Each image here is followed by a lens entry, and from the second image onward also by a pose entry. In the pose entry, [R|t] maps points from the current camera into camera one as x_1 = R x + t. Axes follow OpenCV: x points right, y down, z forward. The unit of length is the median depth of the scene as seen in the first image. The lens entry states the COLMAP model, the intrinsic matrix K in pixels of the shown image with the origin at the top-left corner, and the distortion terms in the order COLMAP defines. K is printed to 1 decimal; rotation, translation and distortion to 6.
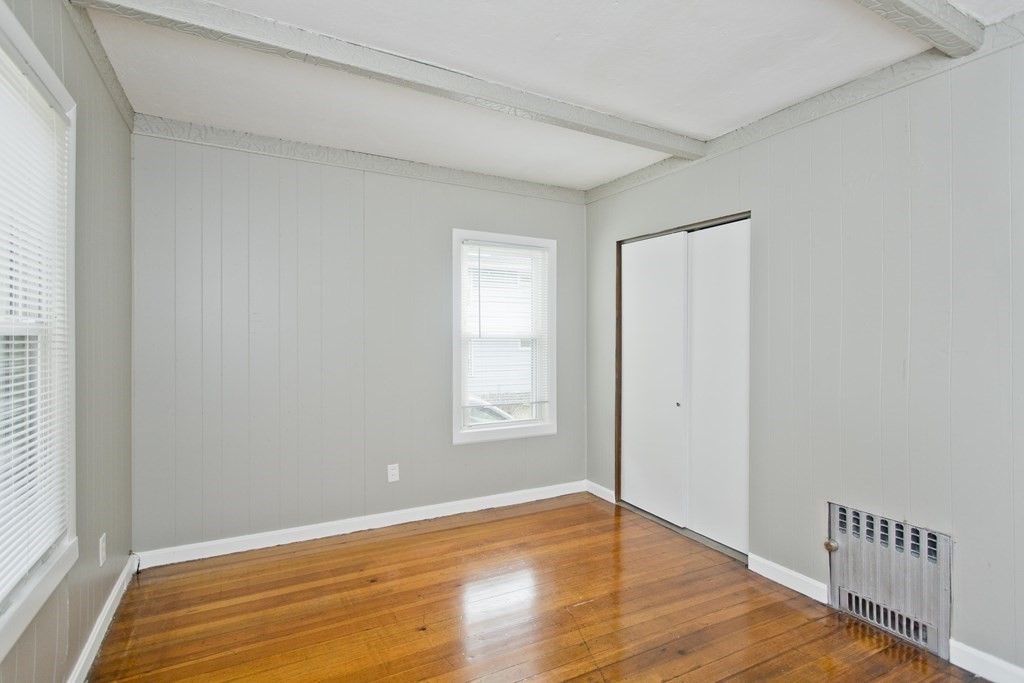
lens RADIAL K [[492.1, 0, 511.3], [0, 492.1, 330.6], [0, 0, 1]] dist [0.000557, 0.000105]
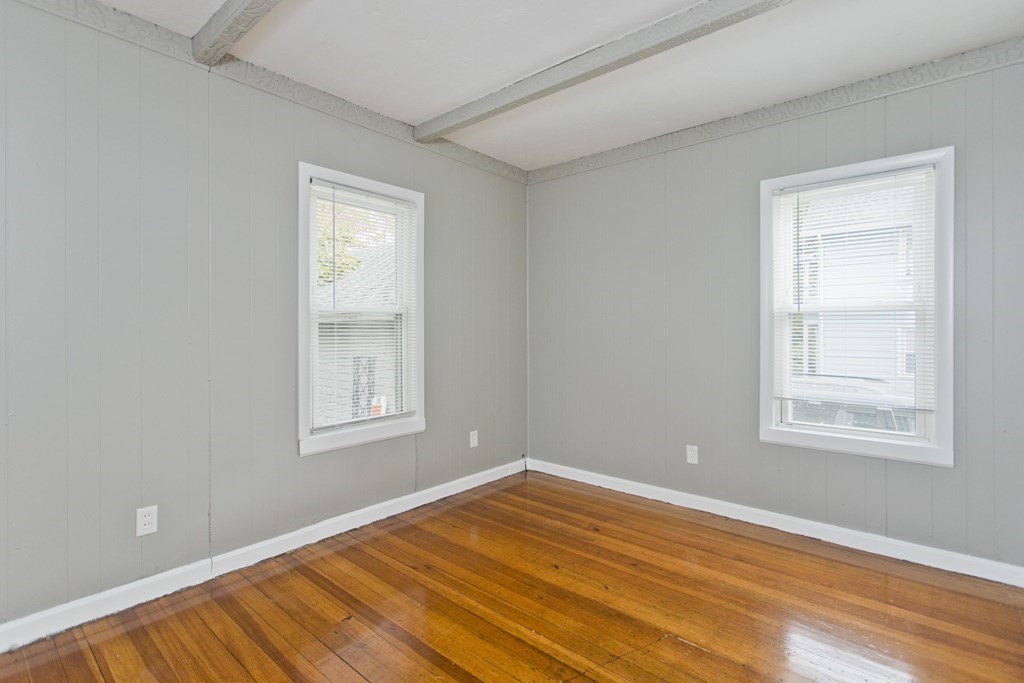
lens RADIAL K [[503.7, 0, 513.2], [0, 503.7, 325.3], [0, 0, 1]] dist [0.000770, 0.000844]
pose [[0.351124, -0.010811, -0.936267, 0.641701], [0.013805, 0.999884, -0.006368, 0.042942], [0.936227, -0.010689, 0.351233, 0.374784]]
